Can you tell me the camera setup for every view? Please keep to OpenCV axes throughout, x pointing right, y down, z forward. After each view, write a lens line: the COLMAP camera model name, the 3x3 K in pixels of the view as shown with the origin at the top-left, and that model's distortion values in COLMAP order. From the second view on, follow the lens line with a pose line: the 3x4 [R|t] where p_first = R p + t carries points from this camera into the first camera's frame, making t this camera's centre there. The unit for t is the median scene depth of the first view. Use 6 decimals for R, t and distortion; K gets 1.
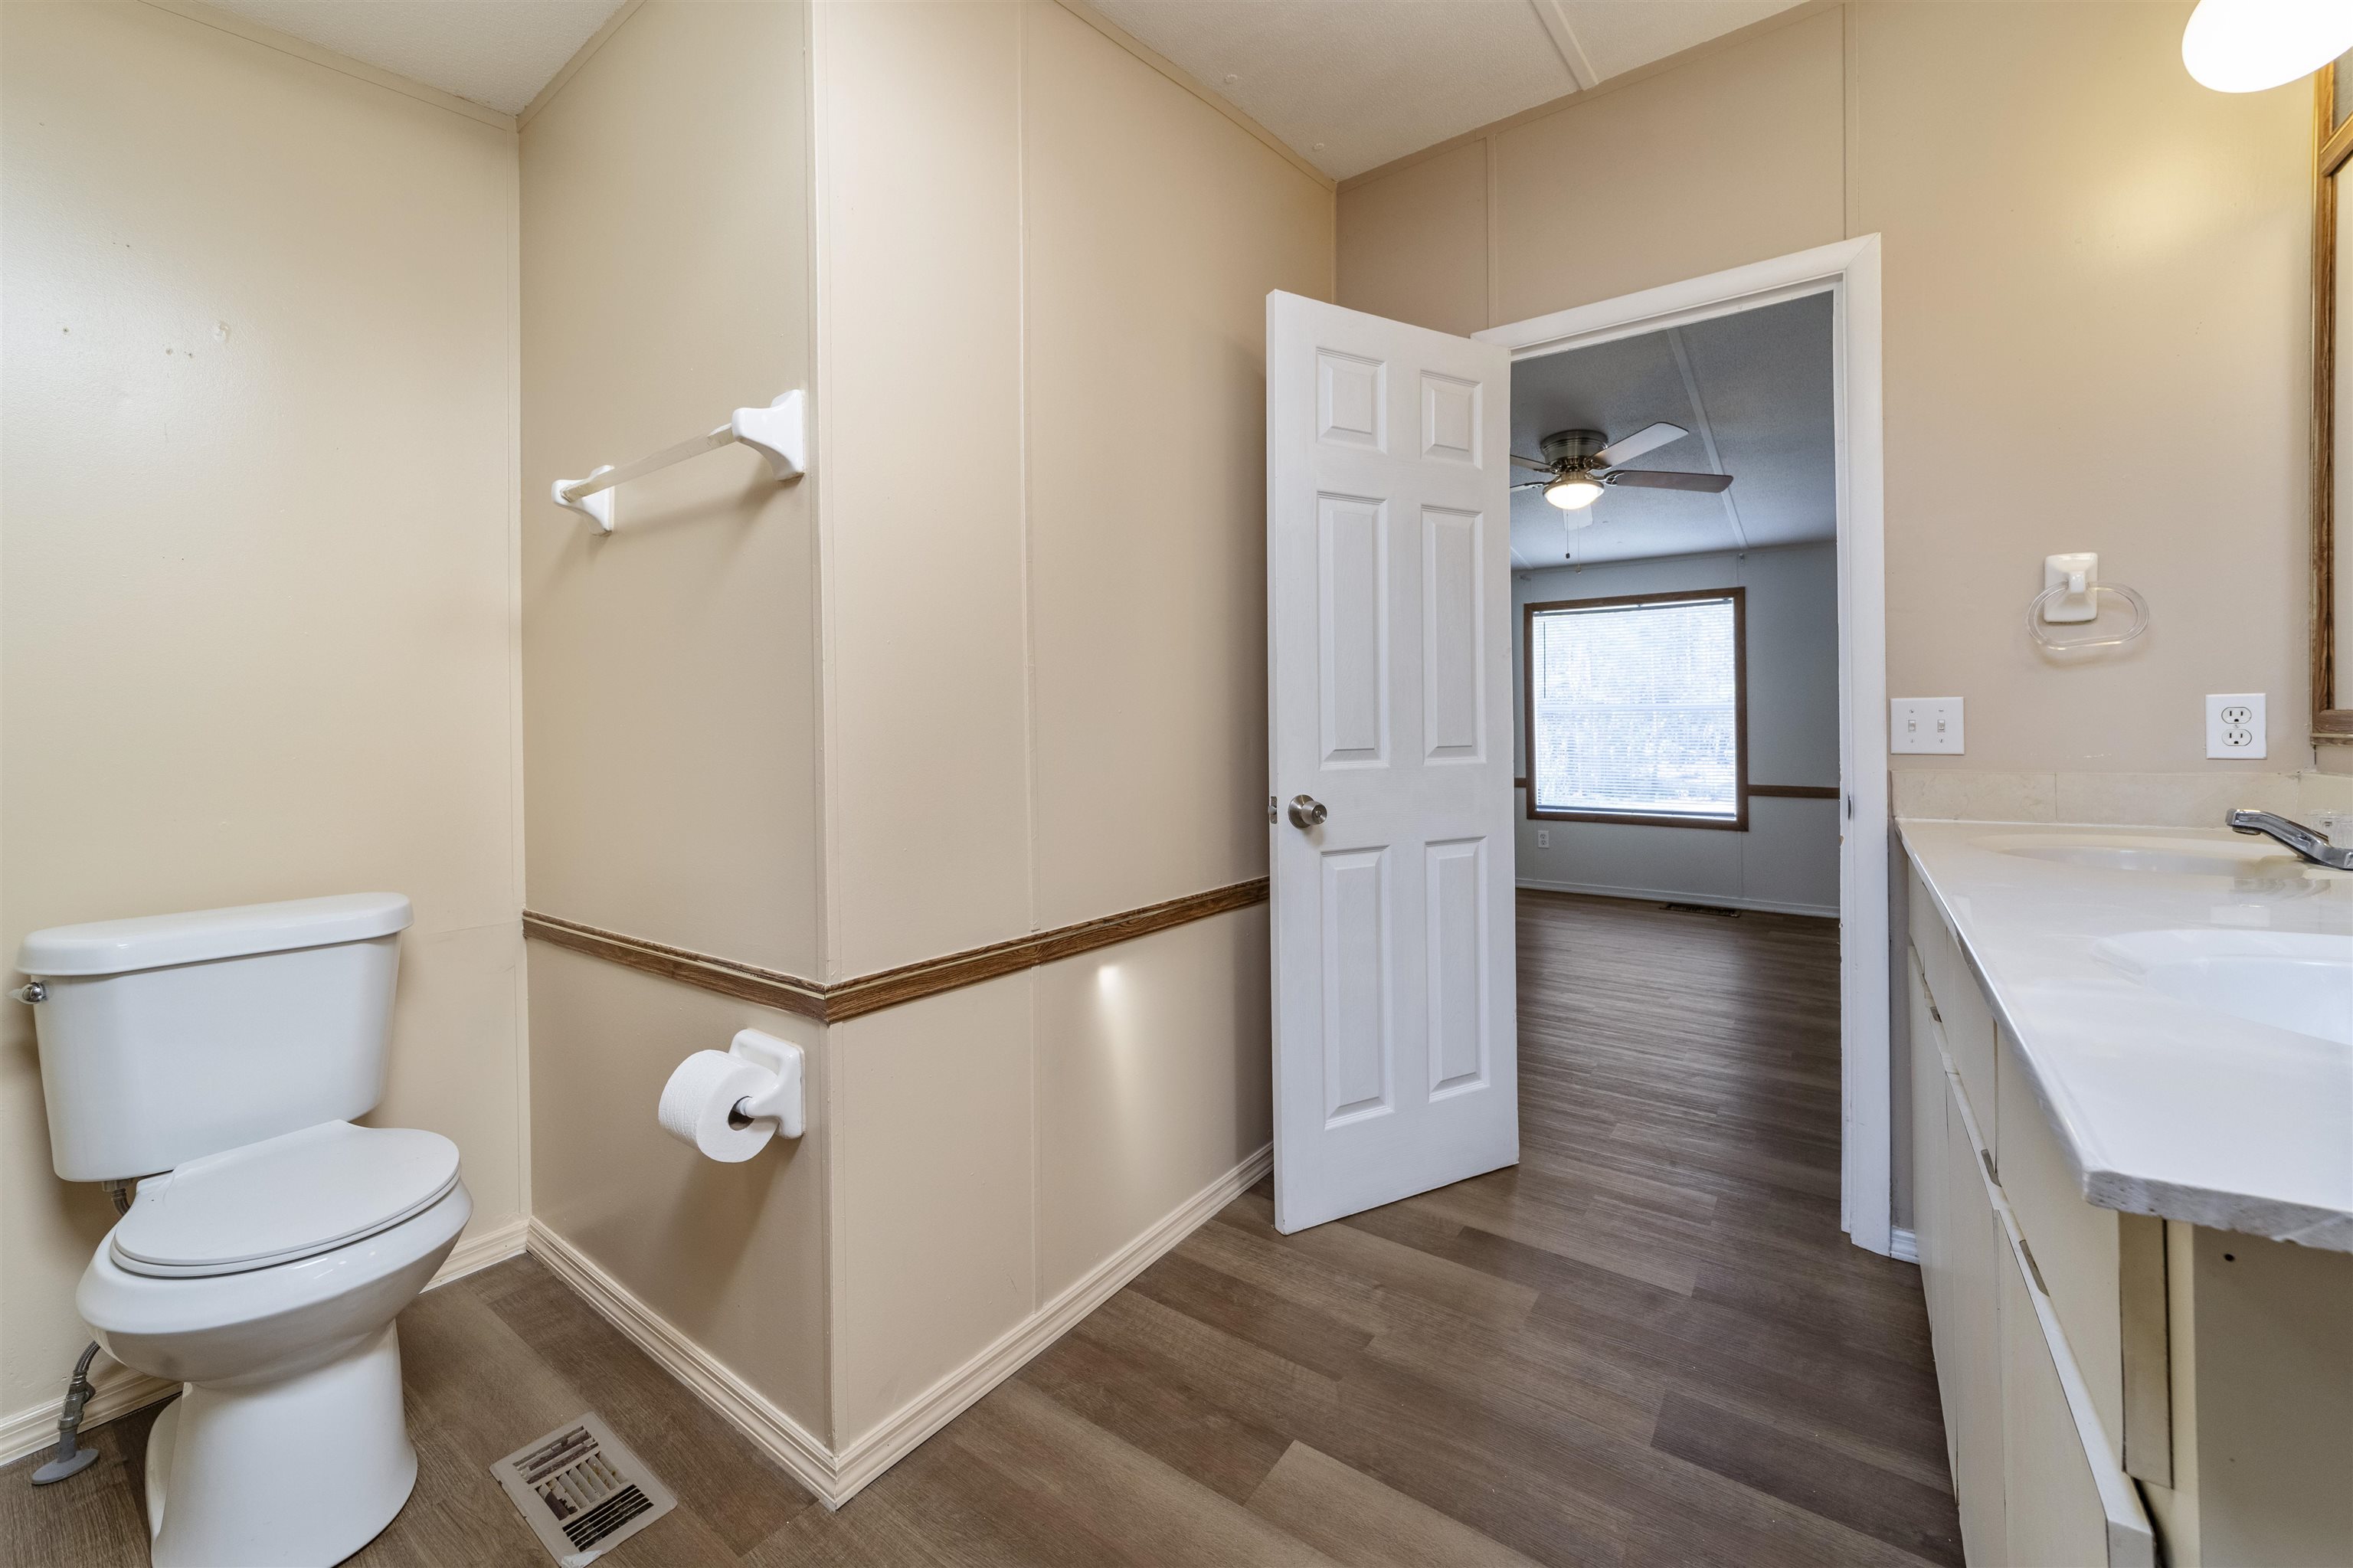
lens RADIAL K [[922.1, 0, 1158.2], [0, 922.1, 723.4], [0, 0, 1]] dist [-0.009762, 0.000628]
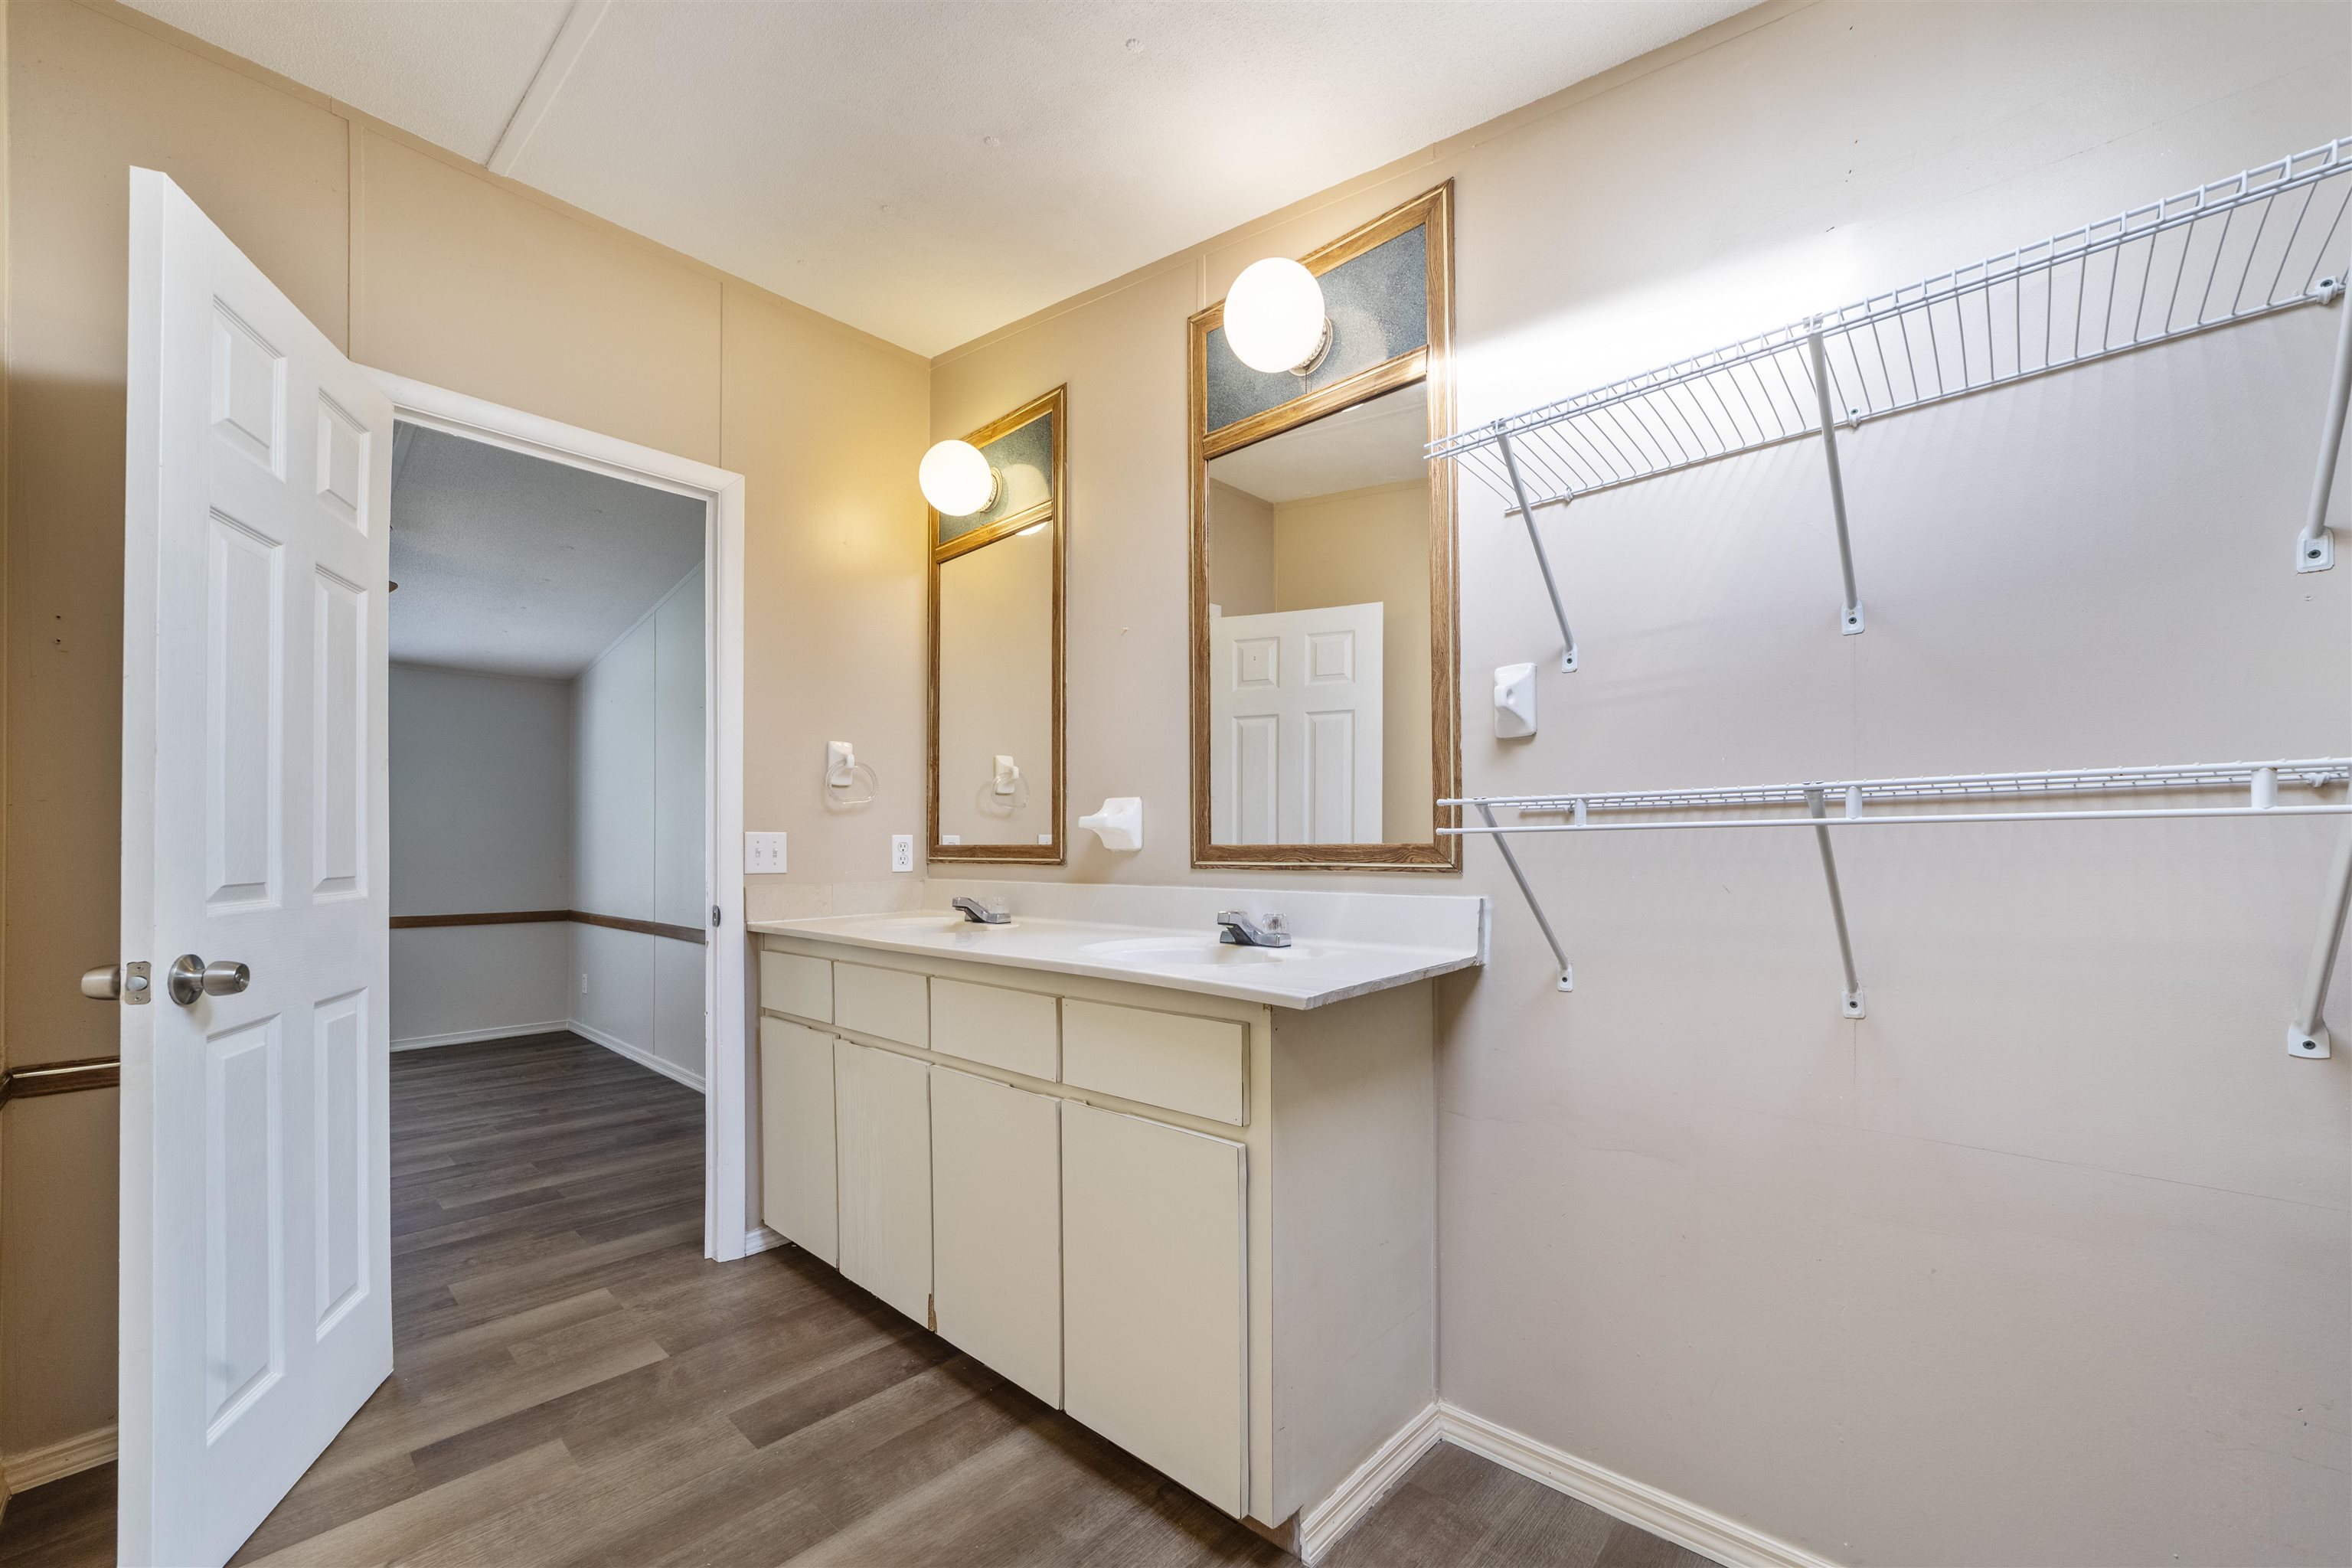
lens RADIAL K [[921.6, 0, 1194.0], [0, 921.6, 846.2], [0, 0, 1]] dist [-0.009762, 0.000628]
pose [[0.095567, 0.009899, 0.995374, -0.455319], [-0.003367, 0.999948, -0.009622, 0.003763], [-0.995417, -0.002432, 0.095596, 0.231809]]
